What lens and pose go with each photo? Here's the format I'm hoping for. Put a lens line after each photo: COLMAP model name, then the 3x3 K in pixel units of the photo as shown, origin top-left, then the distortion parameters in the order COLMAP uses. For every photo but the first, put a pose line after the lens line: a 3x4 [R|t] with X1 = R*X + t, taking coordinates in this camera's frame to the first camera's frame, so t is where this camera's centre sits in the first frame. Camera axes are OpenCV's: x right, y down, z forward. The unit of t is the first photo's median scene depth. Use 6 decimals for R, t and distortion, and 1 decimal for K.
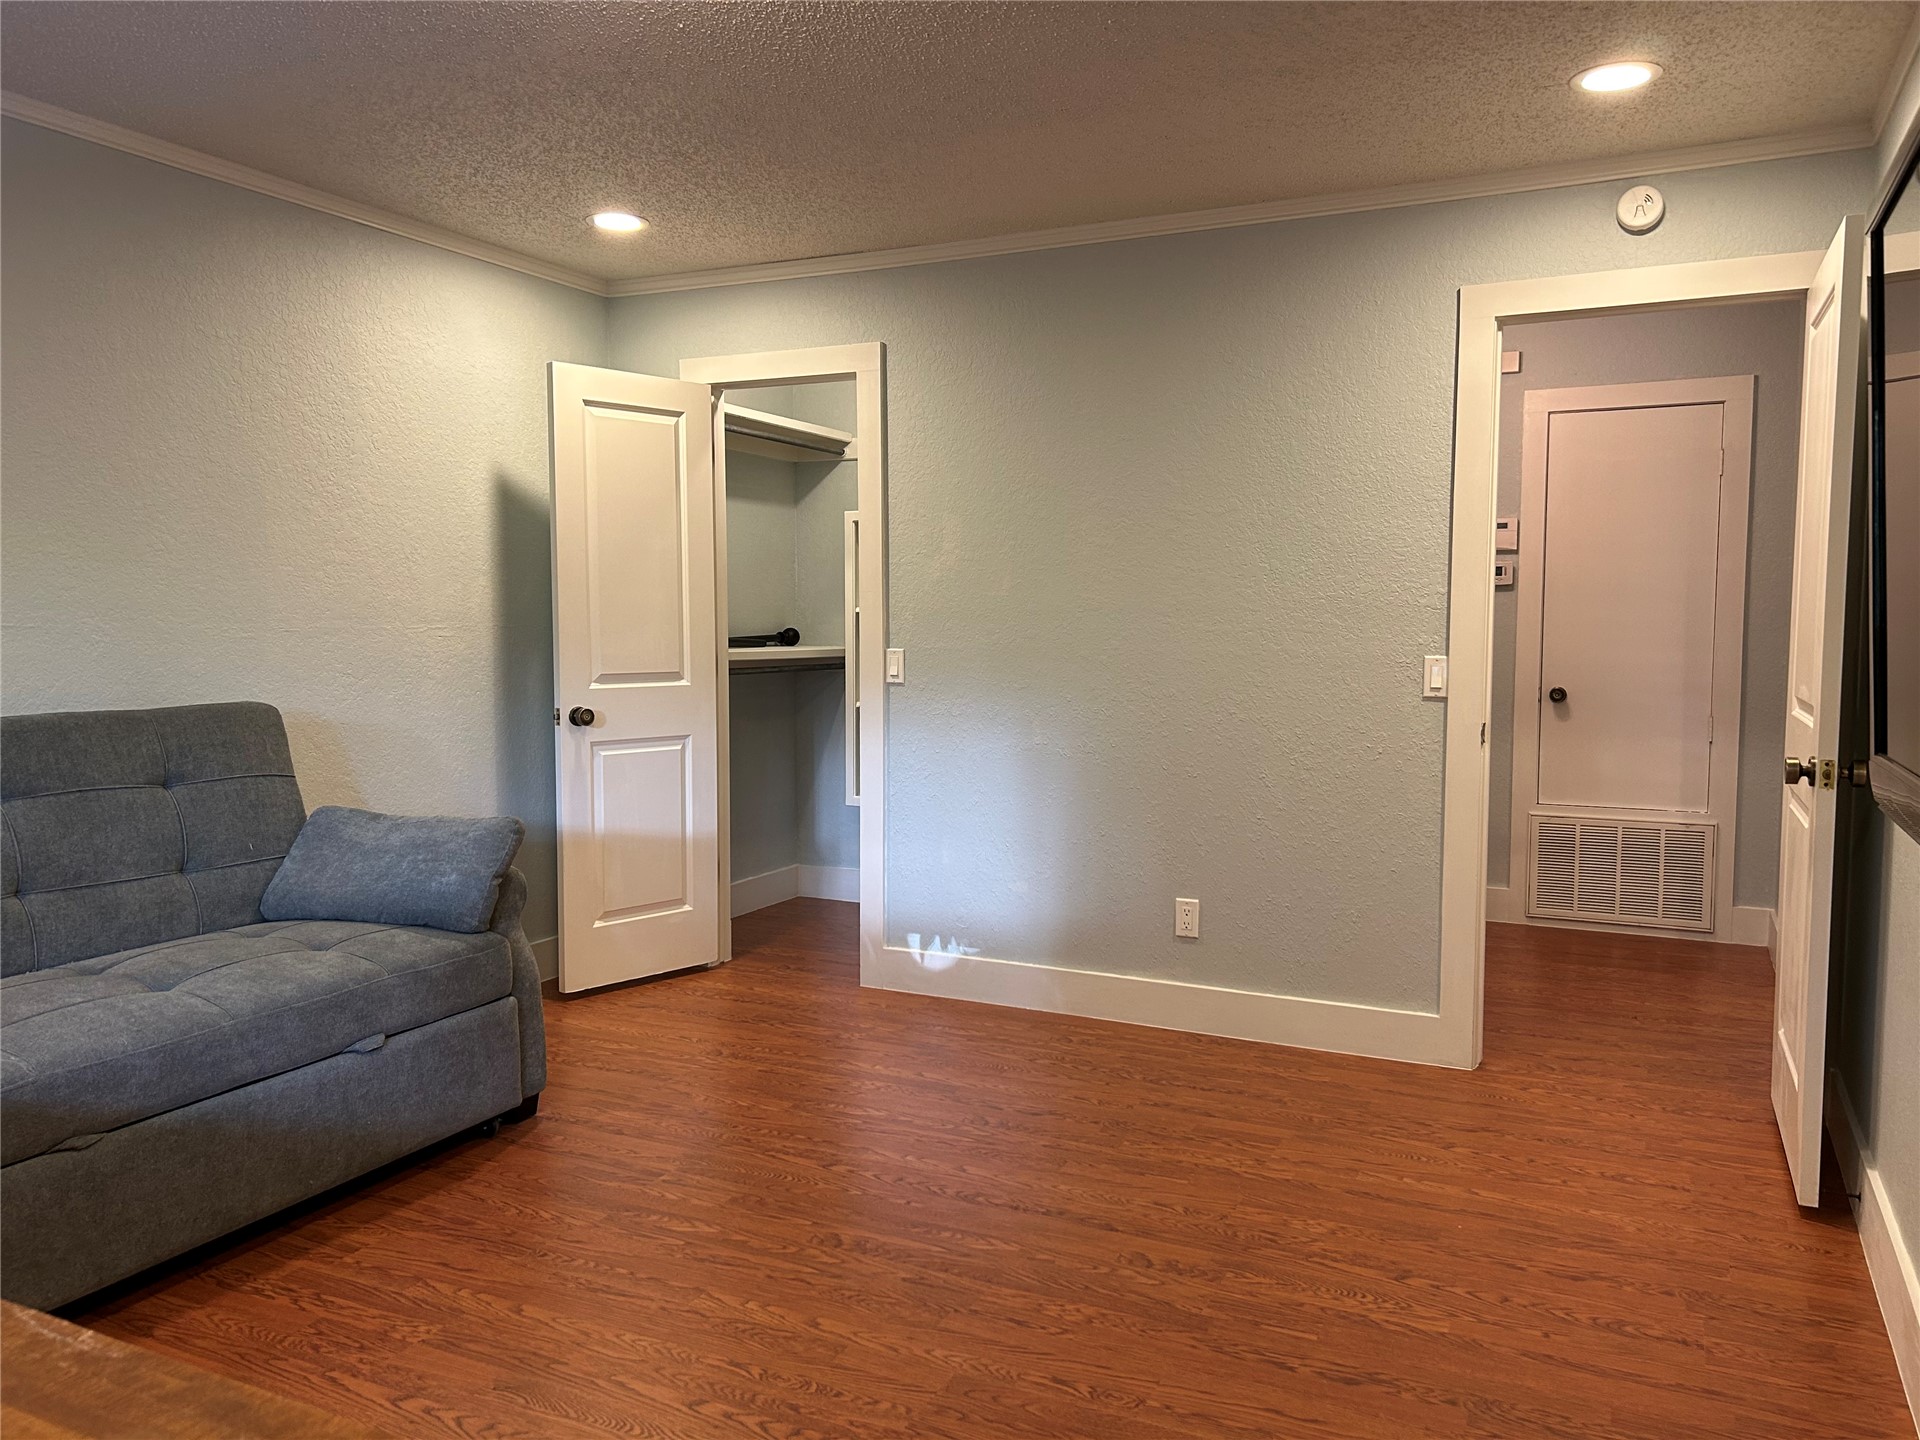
lens RADIAL K [[1439.1, 0, 963.4], [0, 1439.1, 721.3], [0, 0, 1]] dist [0.057389, -0.058588]
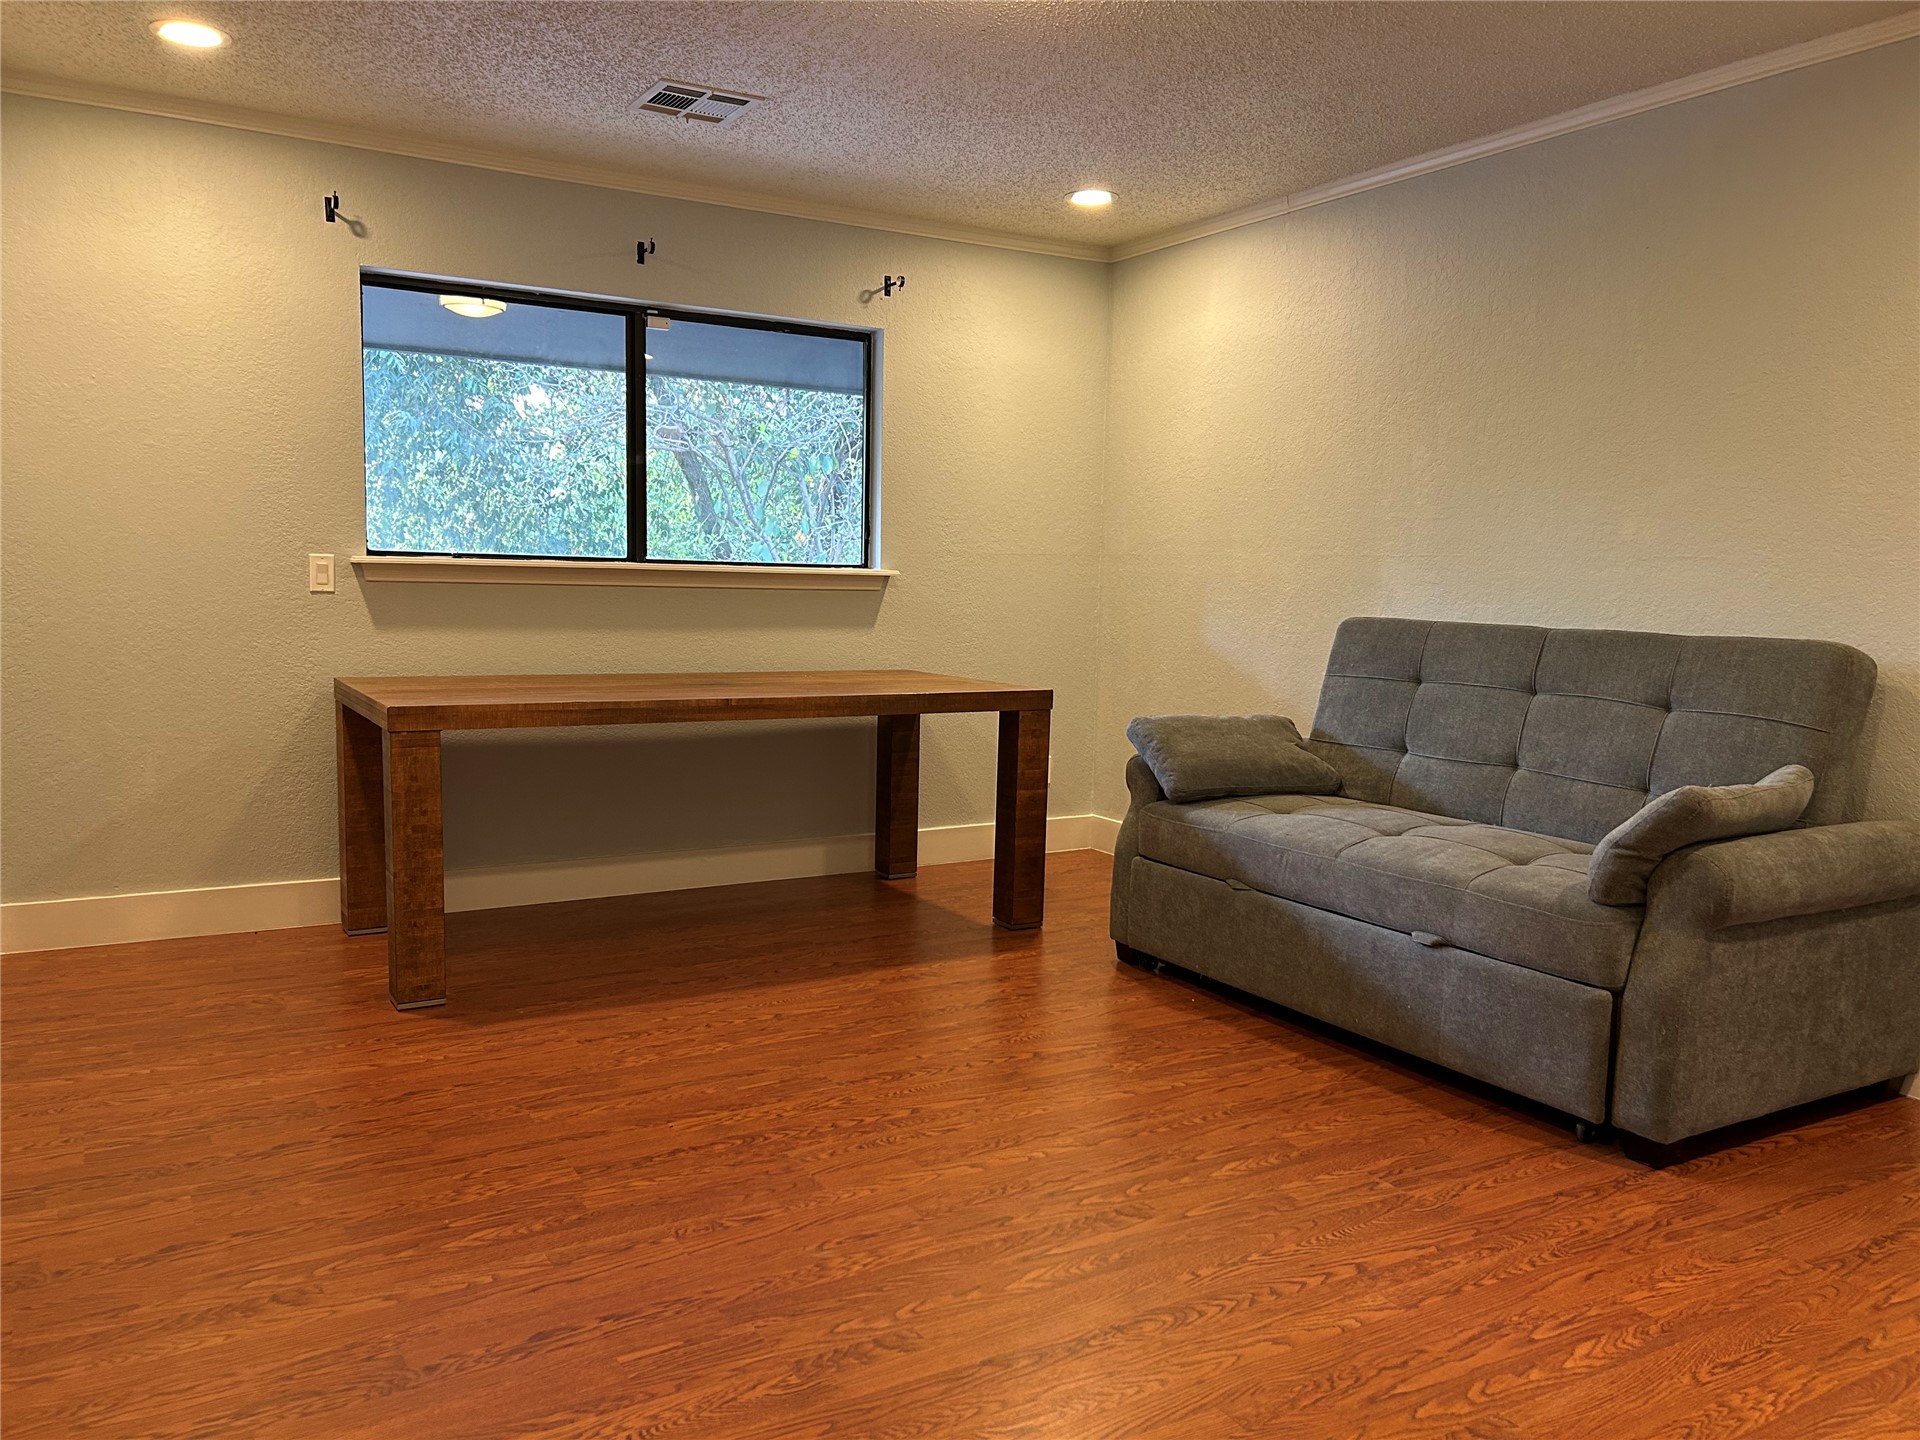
lens RADIAL K [[1439.1, 0, 962.3], [0, 1439.1, 719.4], [0, 0, 1]] dist [0.057389, -0.058588]
pose [[-0.552881, 0.068241, -0.830461, 0.721097], [-0.083403, 0.987104, 0.136639, -0.059886], [0.829076, 0.144808, -0.540059, 1.406760]]
